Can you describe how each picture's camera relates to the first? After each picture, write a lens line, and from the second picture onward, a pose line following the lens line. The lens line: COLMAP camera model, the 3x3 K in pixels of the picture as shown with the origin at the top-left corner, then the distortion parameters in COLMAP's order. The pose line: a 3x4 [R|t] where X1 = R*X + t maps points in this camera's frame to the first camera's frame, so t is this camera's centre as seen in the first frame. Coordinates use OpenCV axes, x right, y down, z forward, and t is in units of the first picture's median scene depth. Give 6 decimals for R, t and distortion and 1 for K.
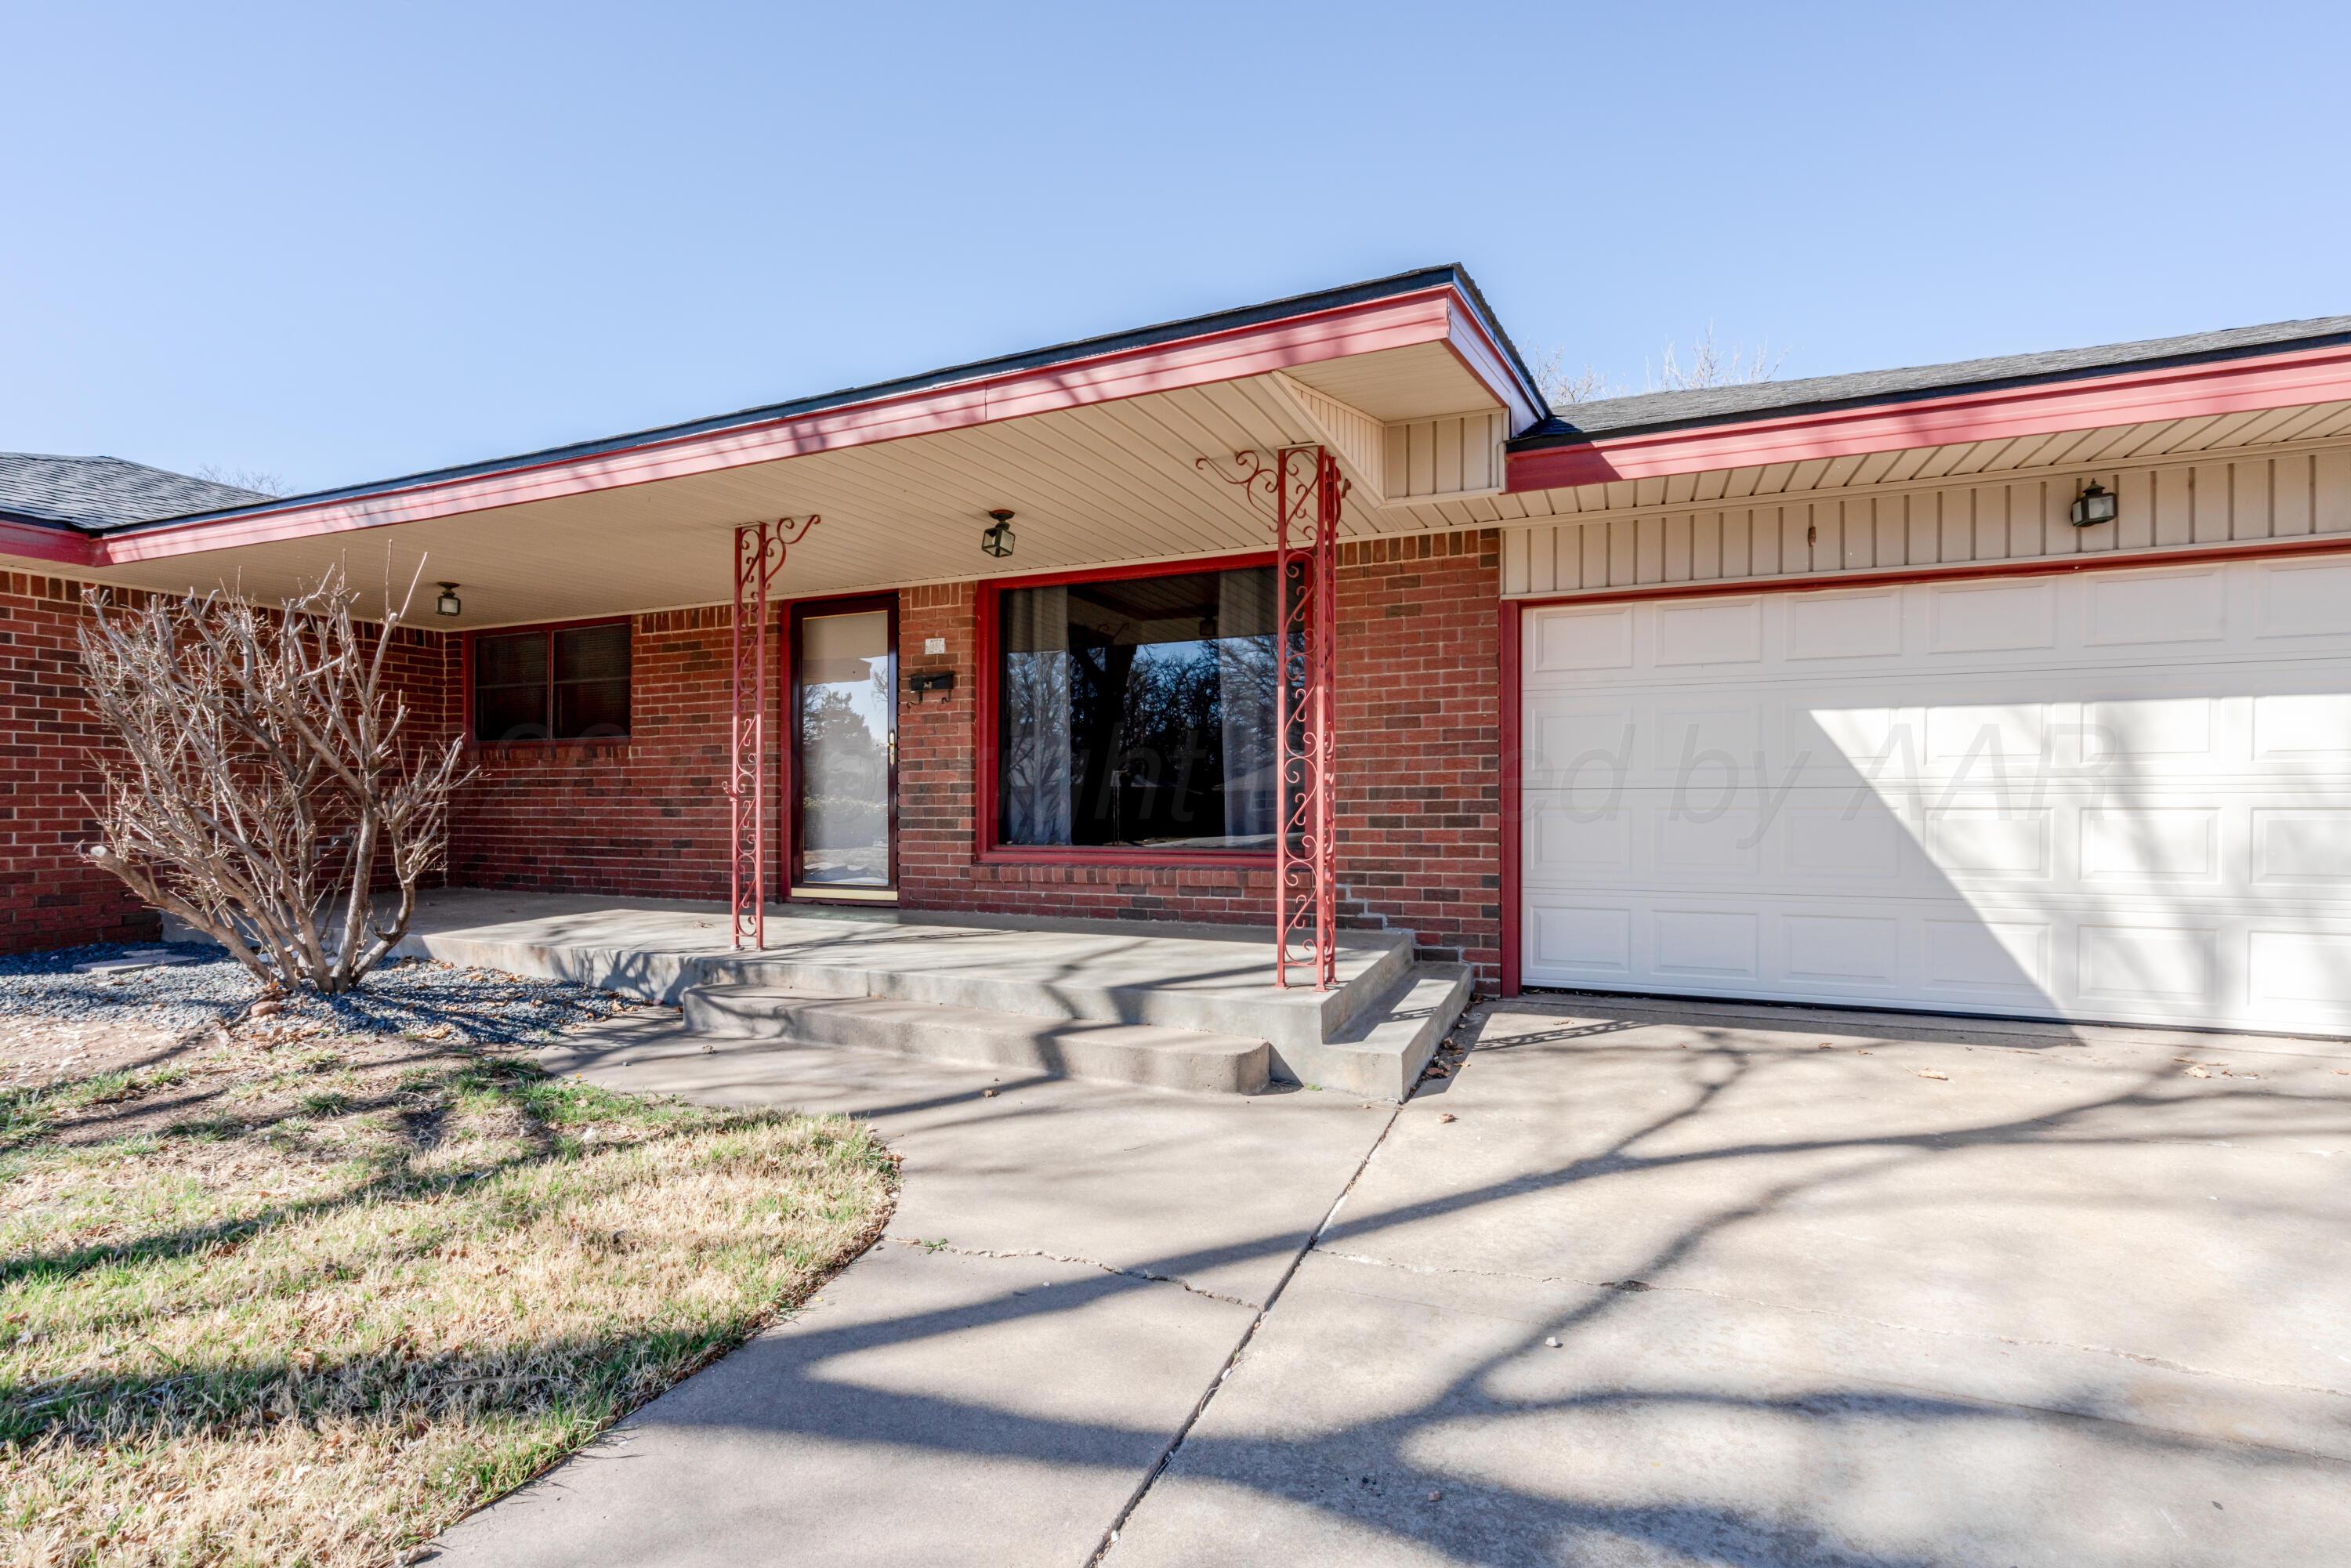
lens RADIAL K [[1075.6, 0, 1162.0], [0, 1075.6, 791.2], [0, 0, 1]] dist [-0.006955, 0.003423]
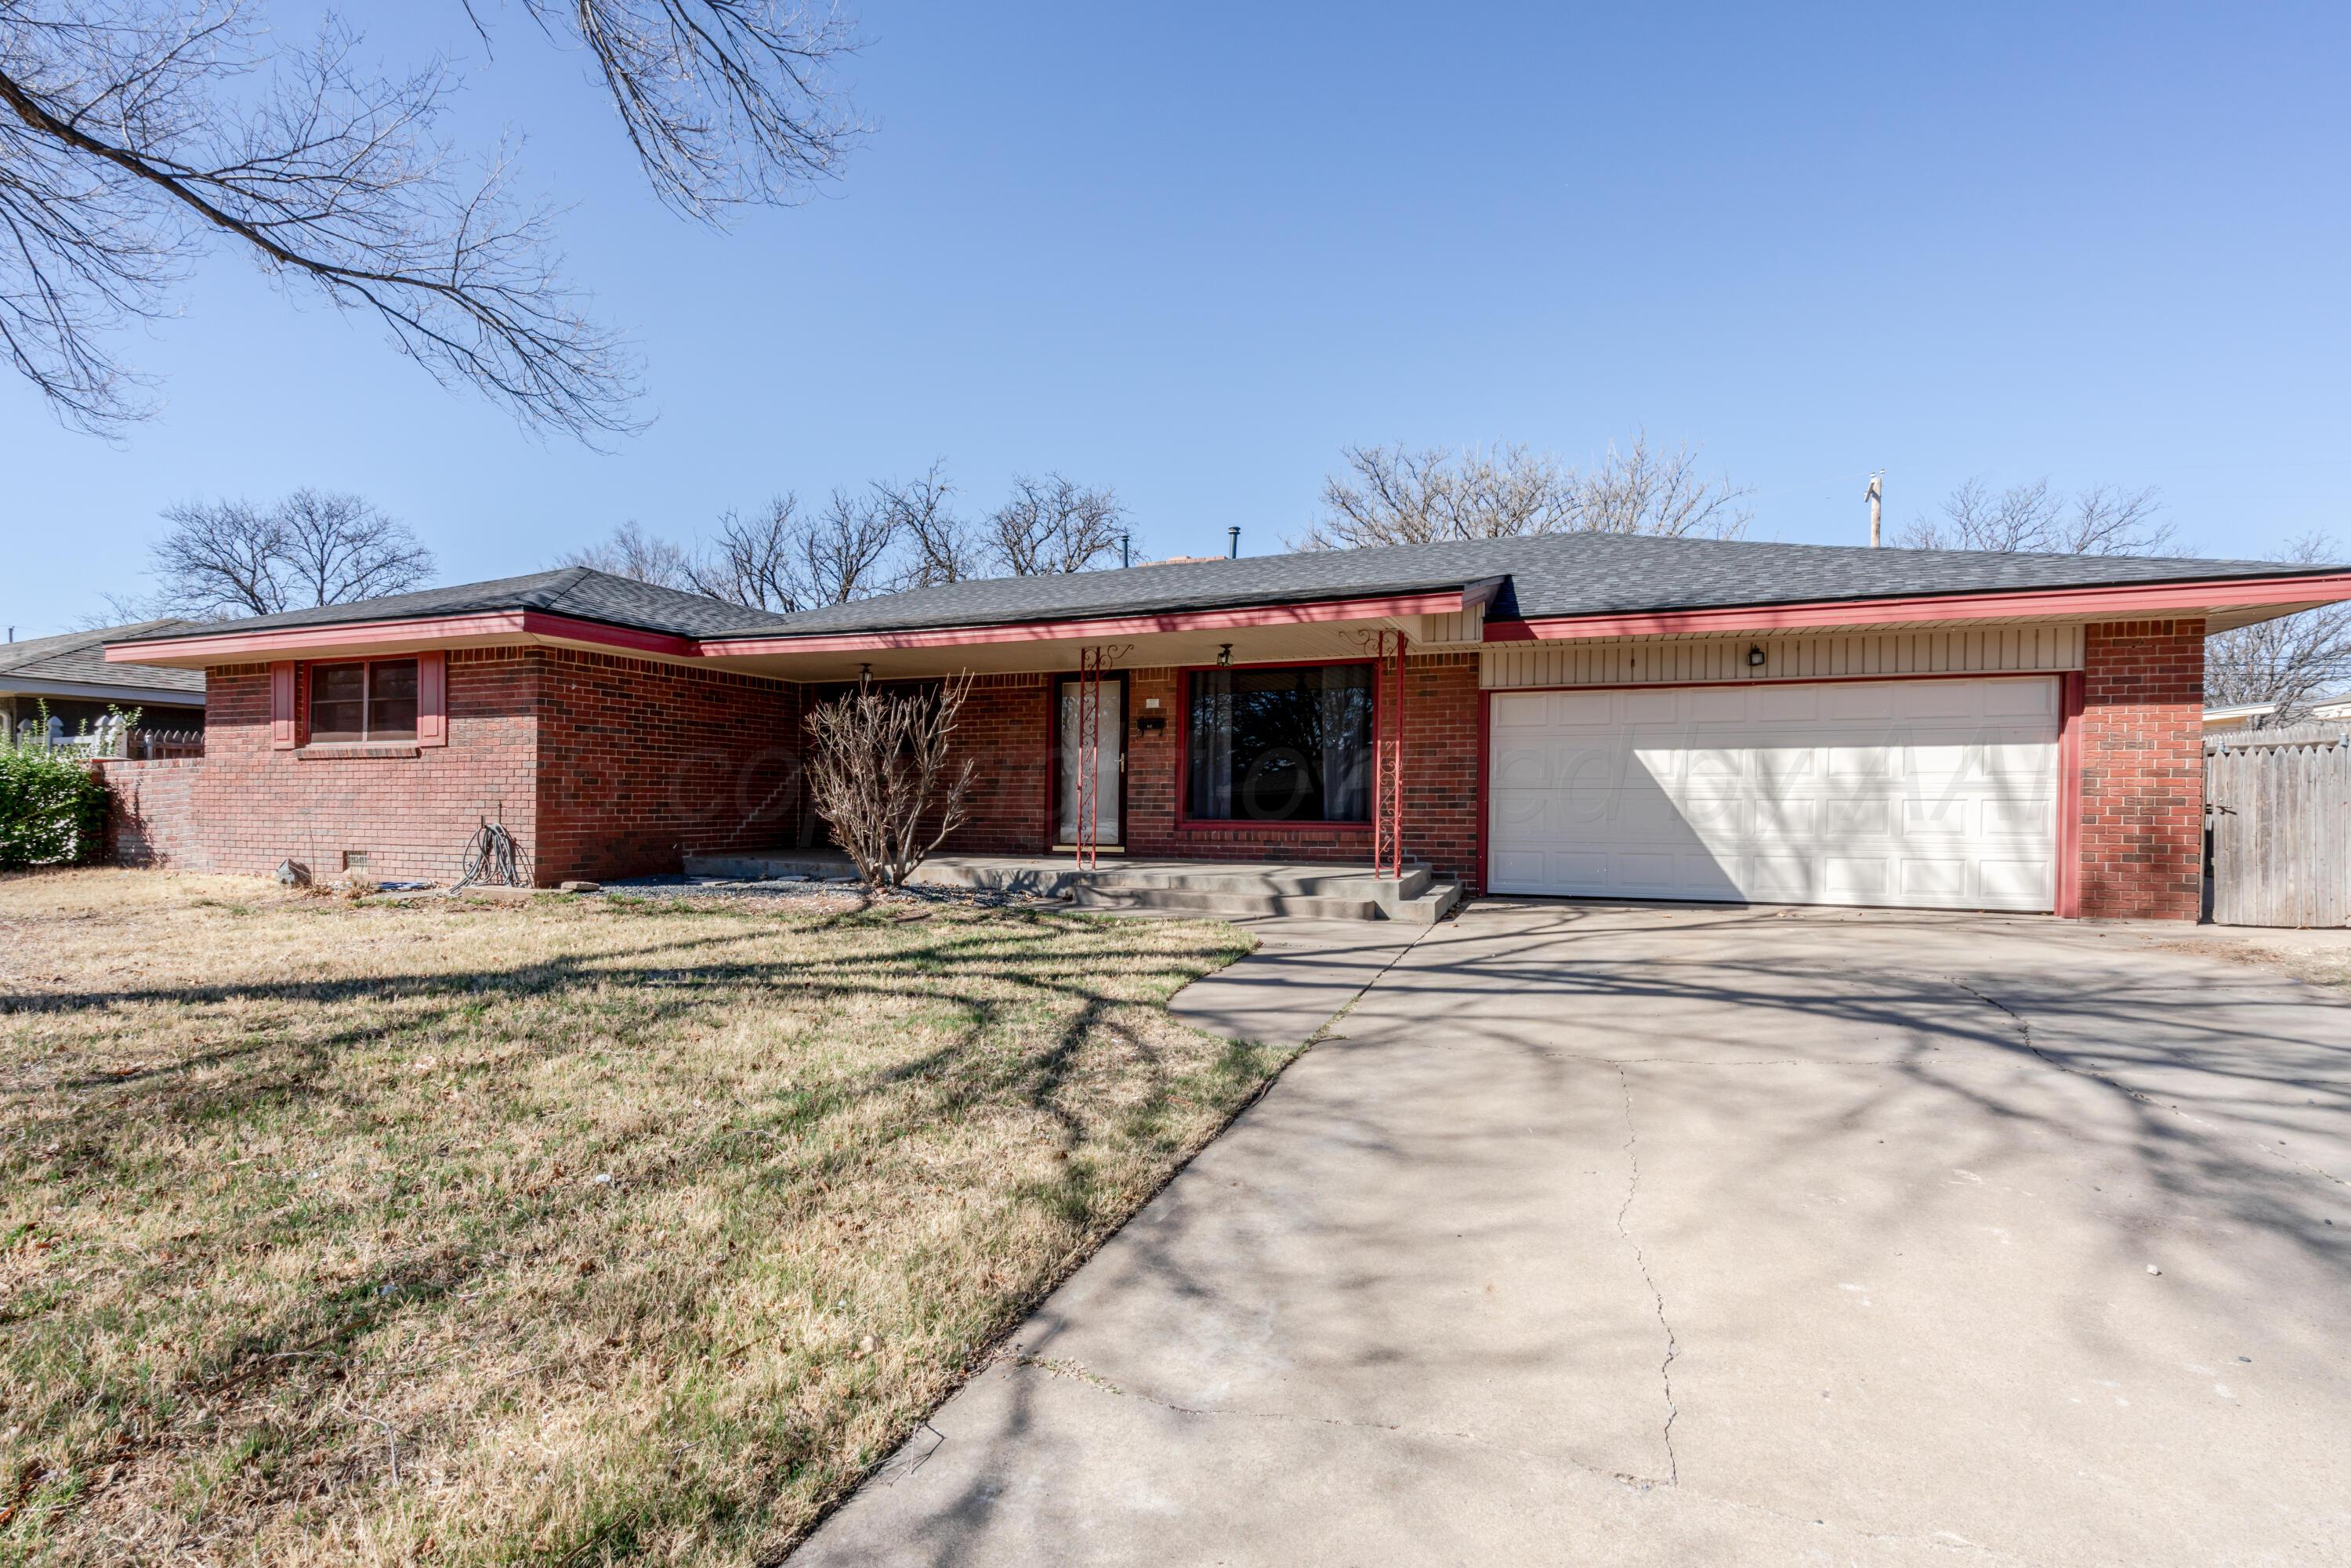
lens RADIAL K [[1075.6, 0, 1171.9], [0, 1075.6, 820.6], [0, 0, 1]] dist [-0.006955, 0.003423]
pose [[0.999499, 0.006000, 0.031078, -0.315664], [-0.006857, 0.999596, 0.027571, 0.006300], [-0.030900, -0.027771, 0.999137, -0.981956]]
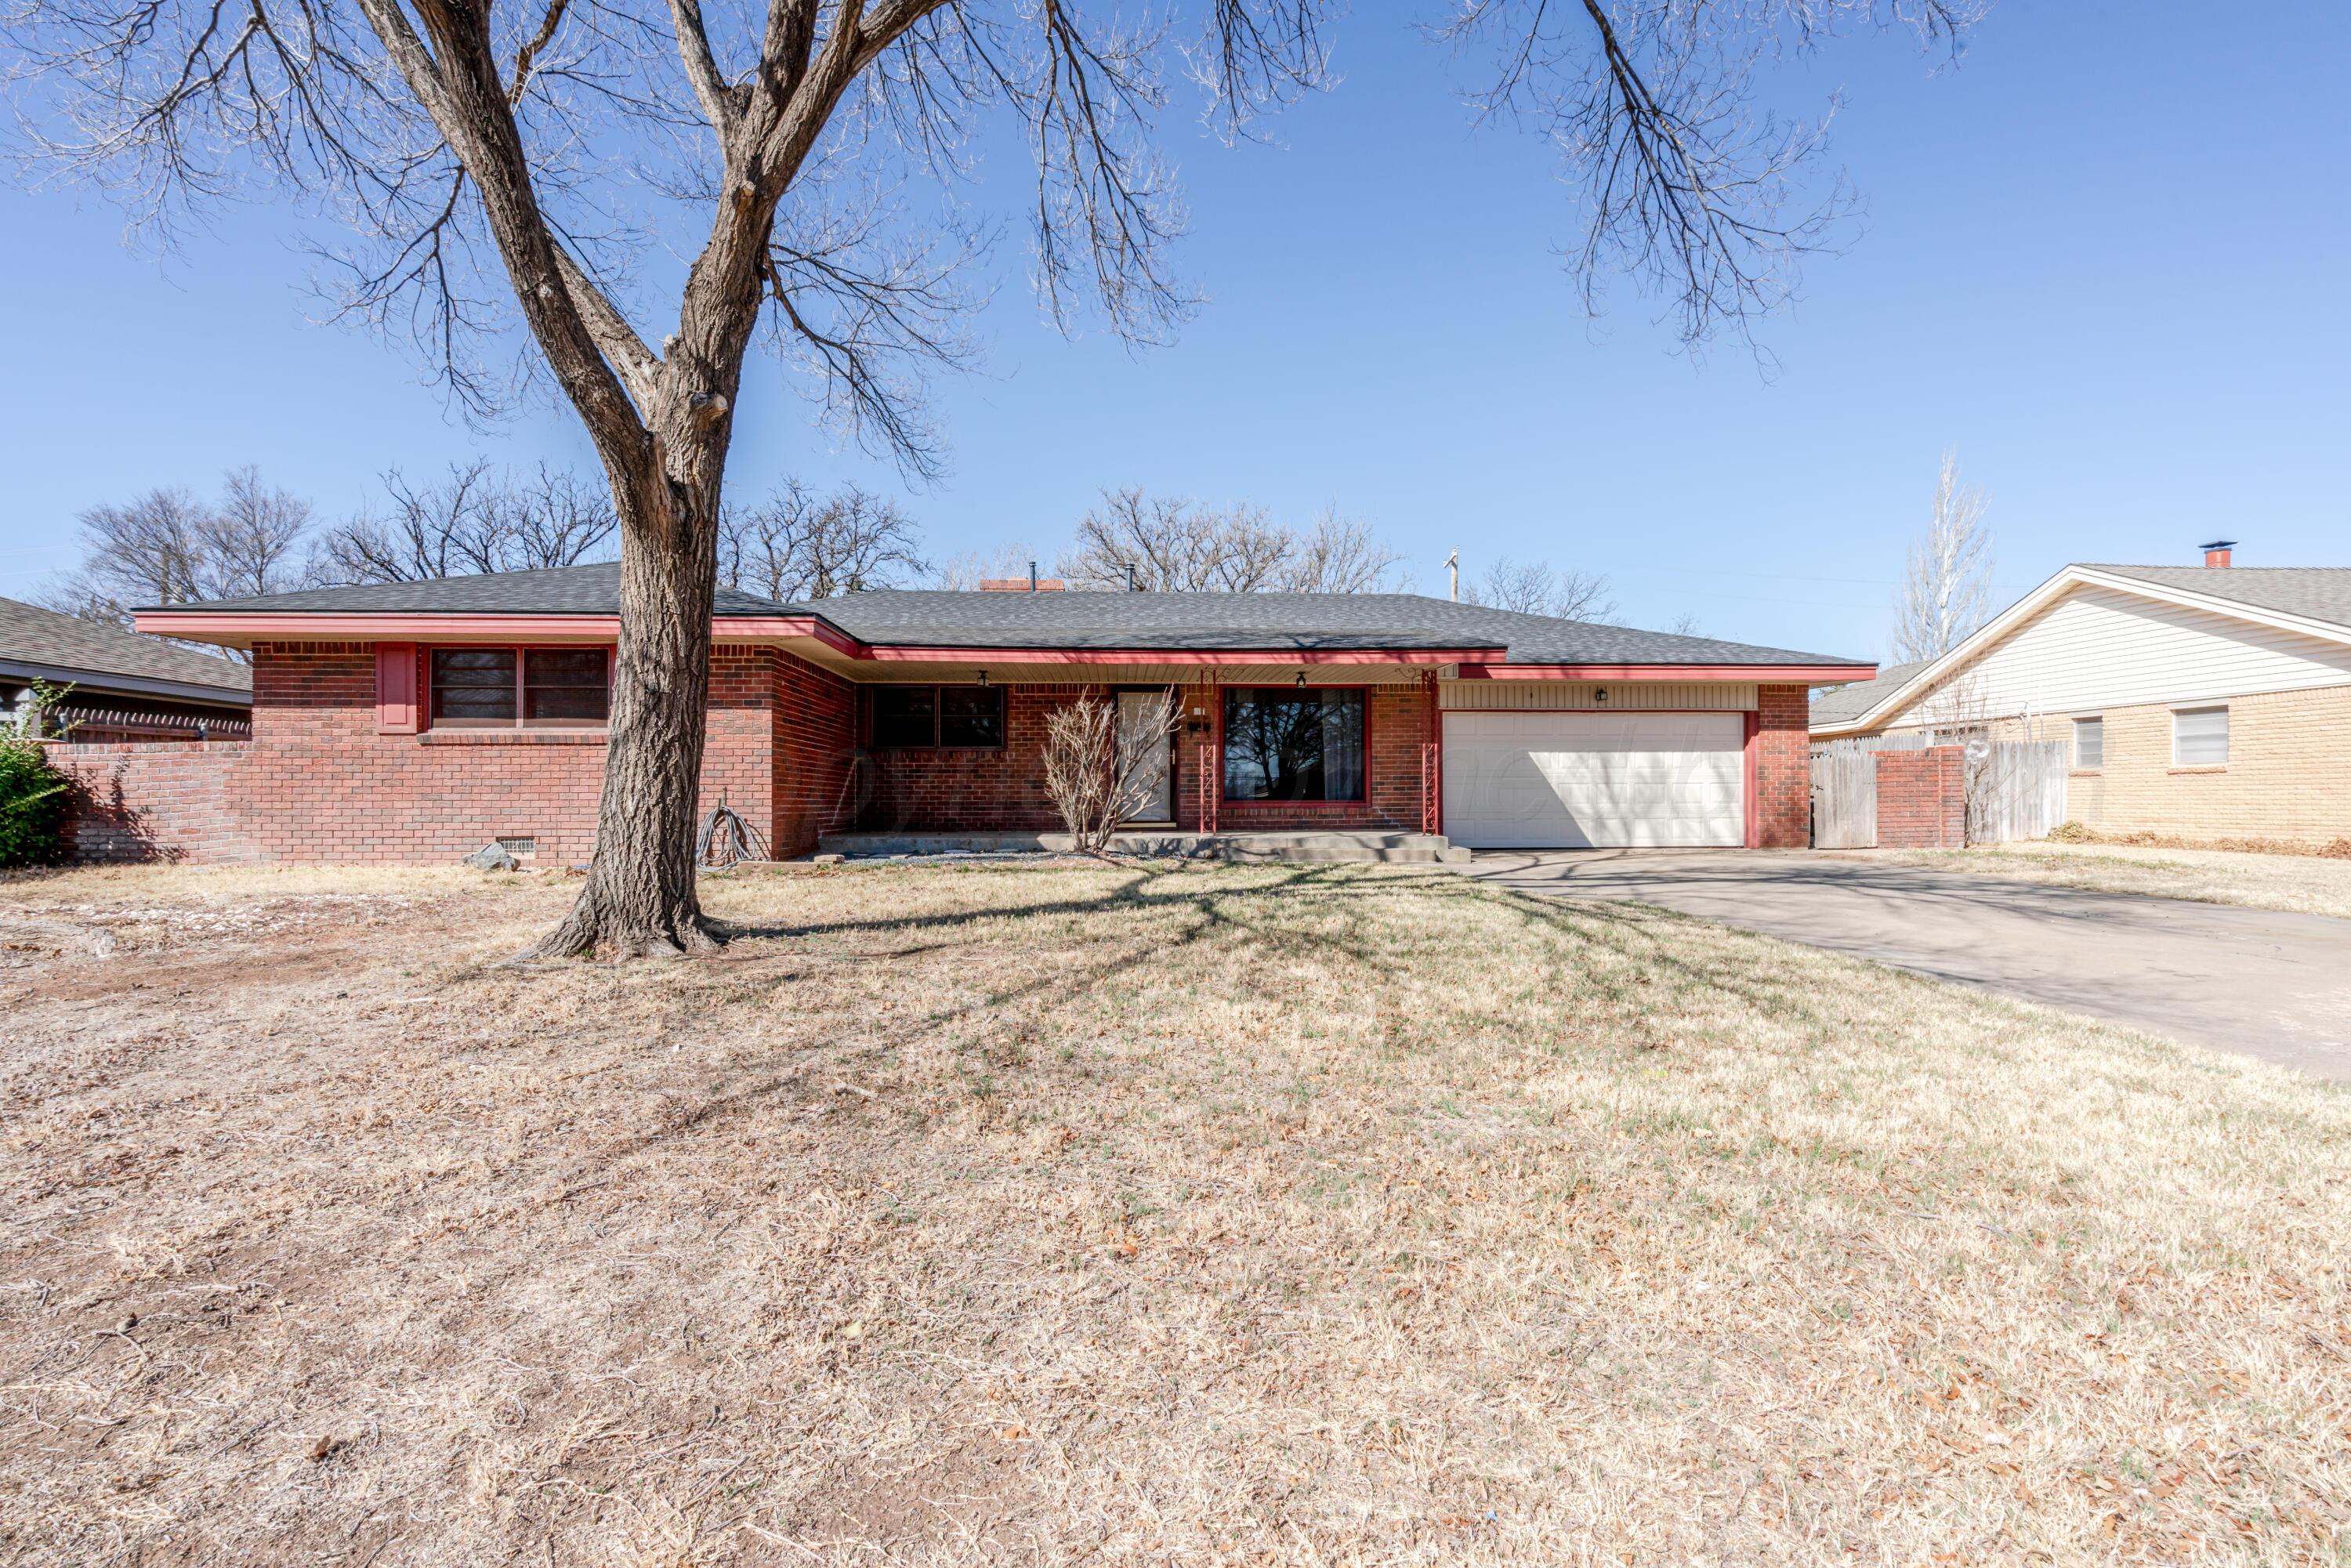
lens RADIAL K [[1075.6, 0, 1184.4], [0, 1075.6, 790.9], [0, 0, 1]] dist [-0.006955, 0.003423]
pose [[0.893185, 0.004018, 0.449671, -1.679845], [-0.002727, 0.999990, -0.003517, 0.050324], [-0.449681, 0.001915, 0.893187, -1.321868]]
